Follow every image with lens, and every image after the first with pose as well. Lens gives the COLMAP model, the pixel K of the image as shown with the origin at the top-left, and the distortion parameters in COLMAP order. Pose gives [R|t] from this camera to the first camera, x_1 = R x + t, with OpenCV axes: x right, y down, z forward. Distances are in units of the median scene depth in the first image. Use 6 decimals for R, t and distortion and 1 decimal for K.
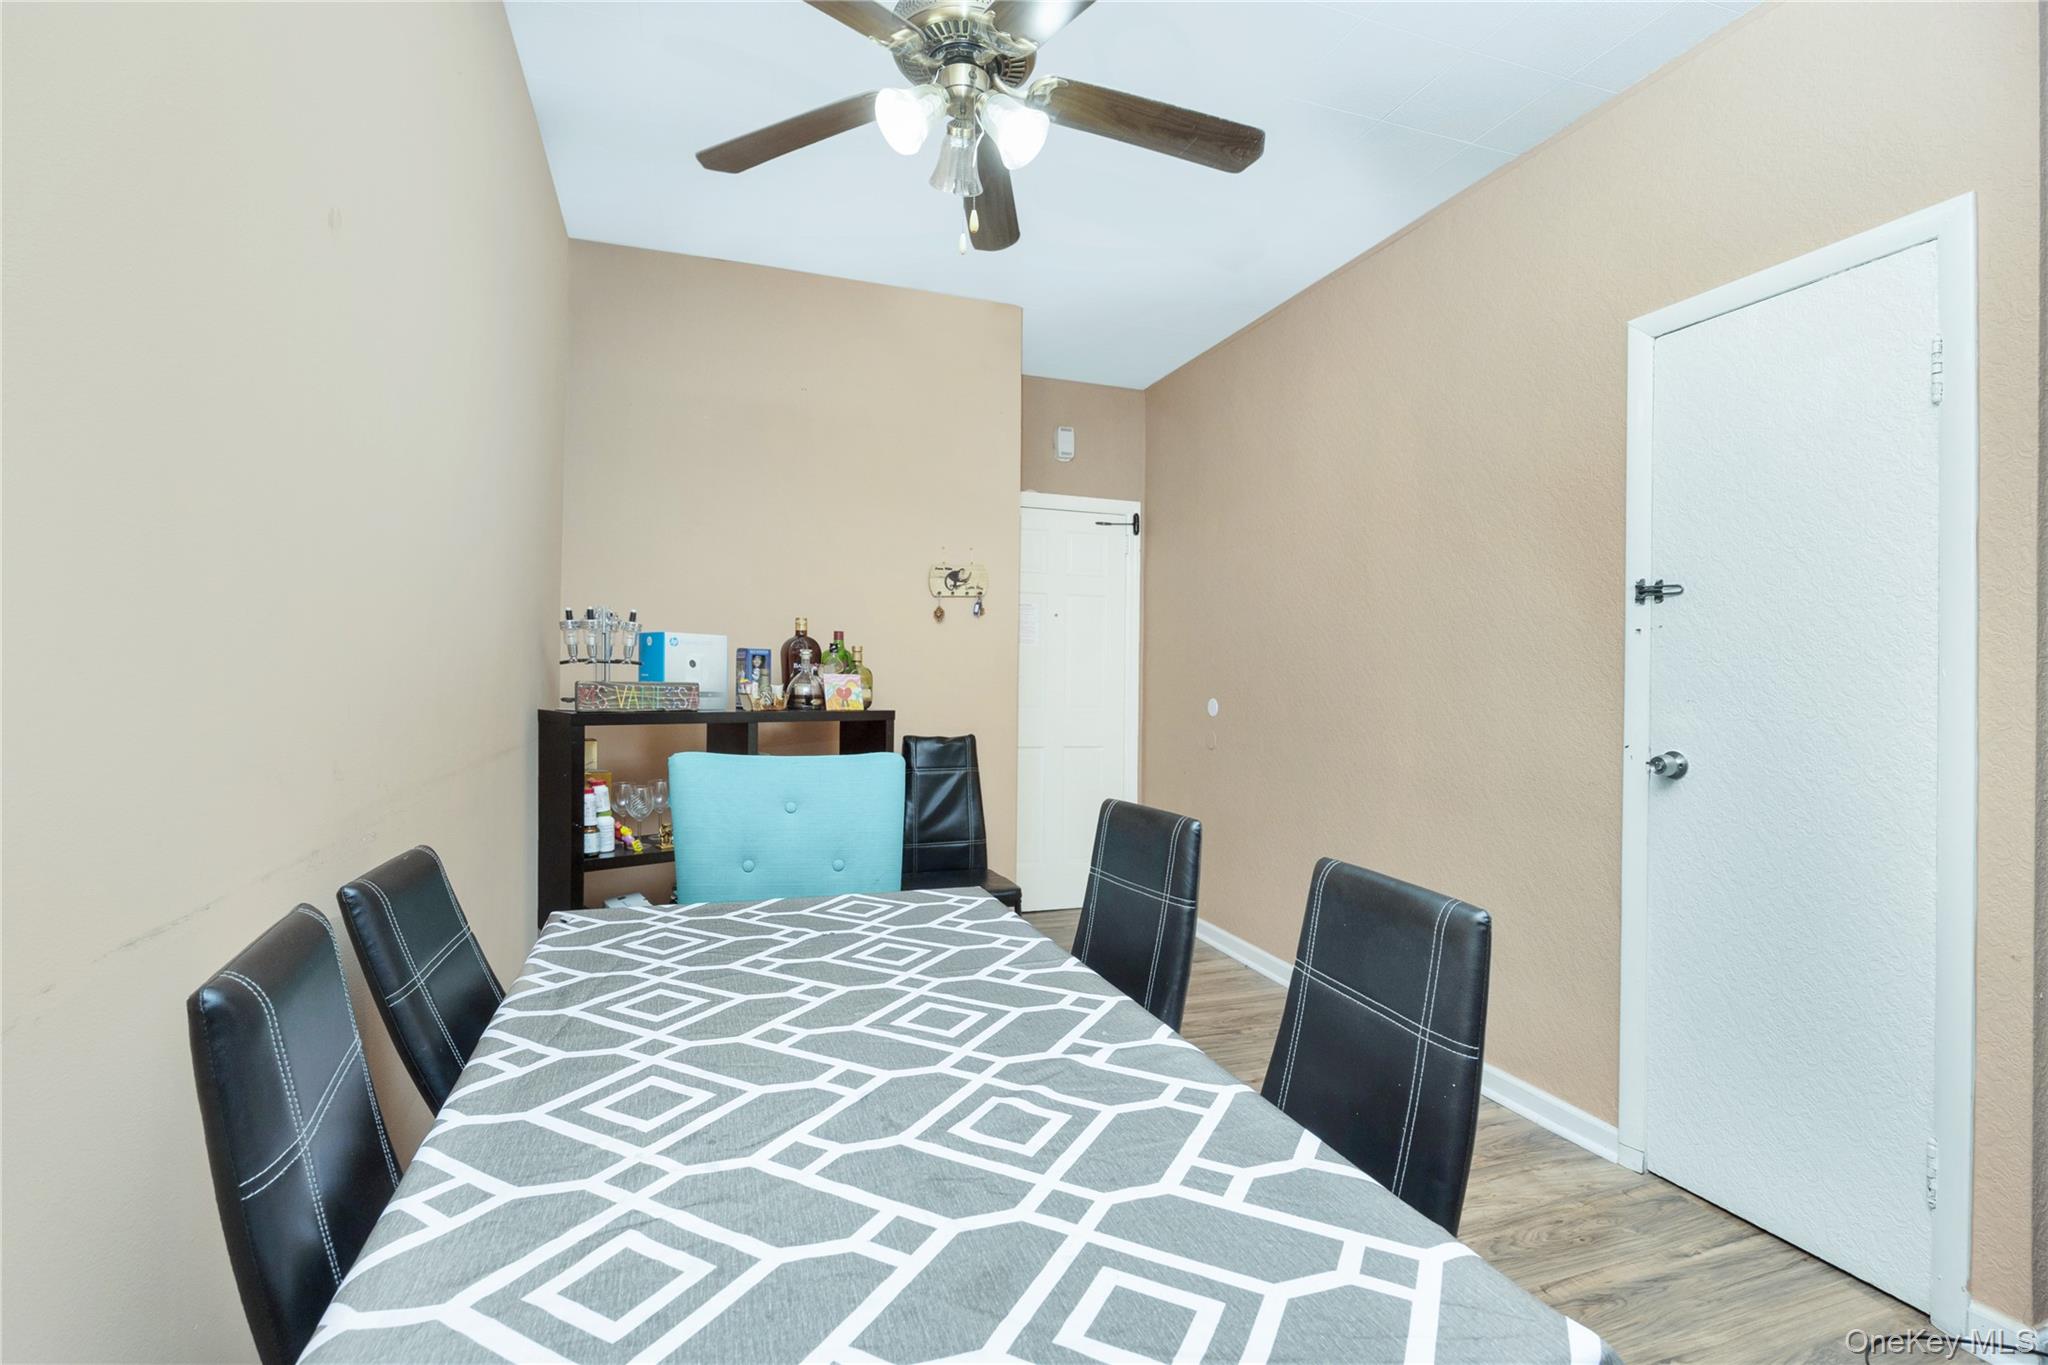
lens RADIAL K [[937.0, 0, 1024.0], [0, 937.0, 682.5], [0, 0, 1]] dist [-0.001568, -0.000122]
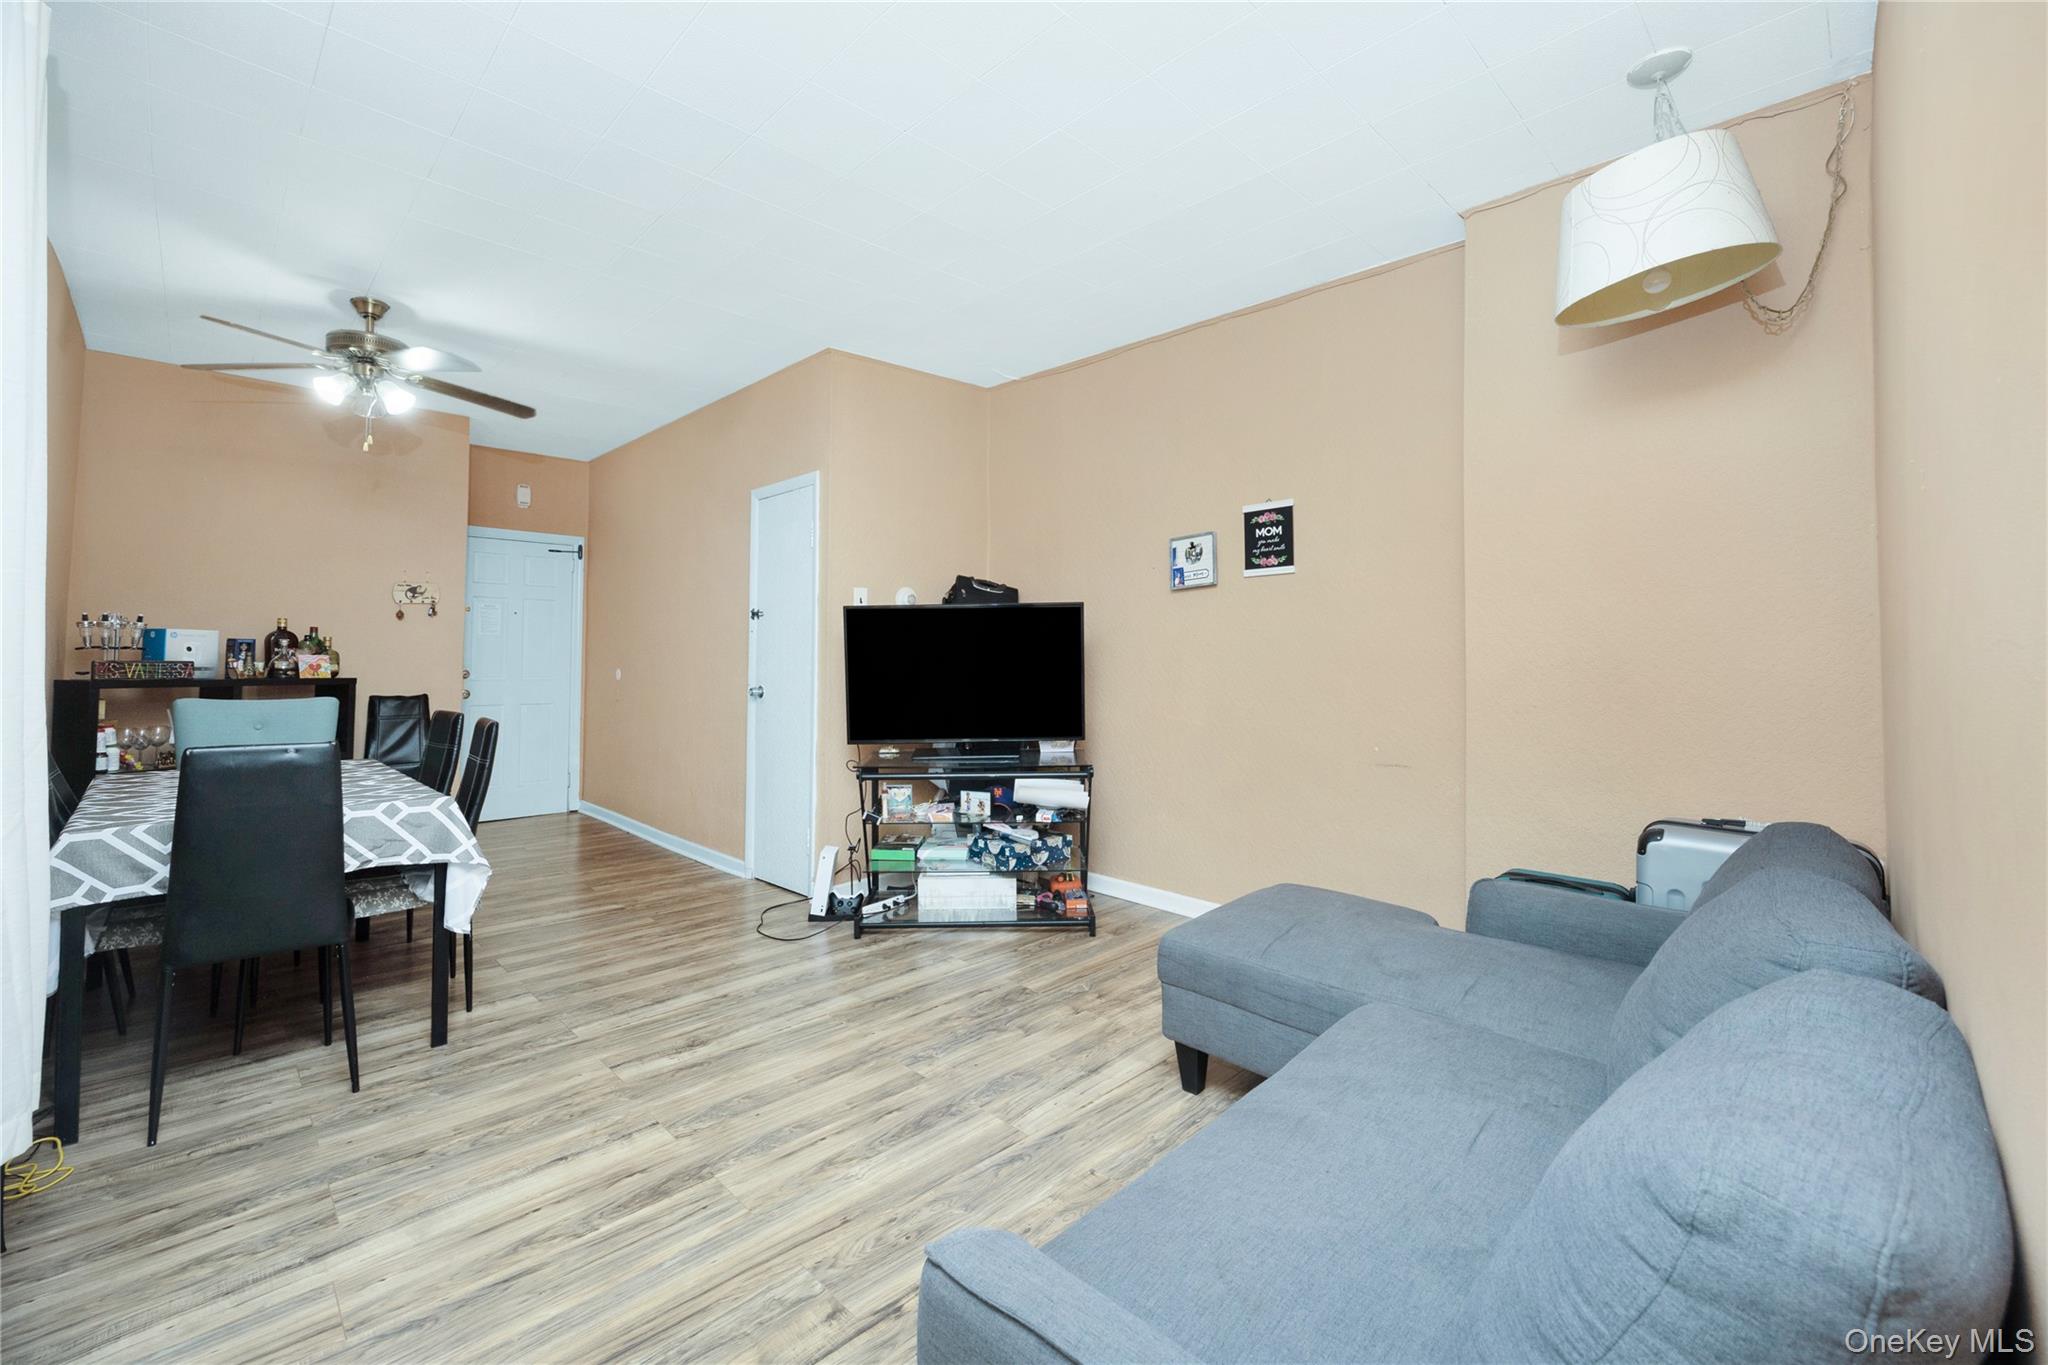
lens RADIAL K [[840.2, 0, 989.3], [0, 840.2, 619.0], [0, 0, 1]] dist [0.002986, 0.000433]
pose [[0.908470, 0.008713, 0.417860, 0.248909], [0.012546, 0.998764, -0.048102, 0.013277], [-0.417762, 0.048942, 0.907237, -0.767329]]
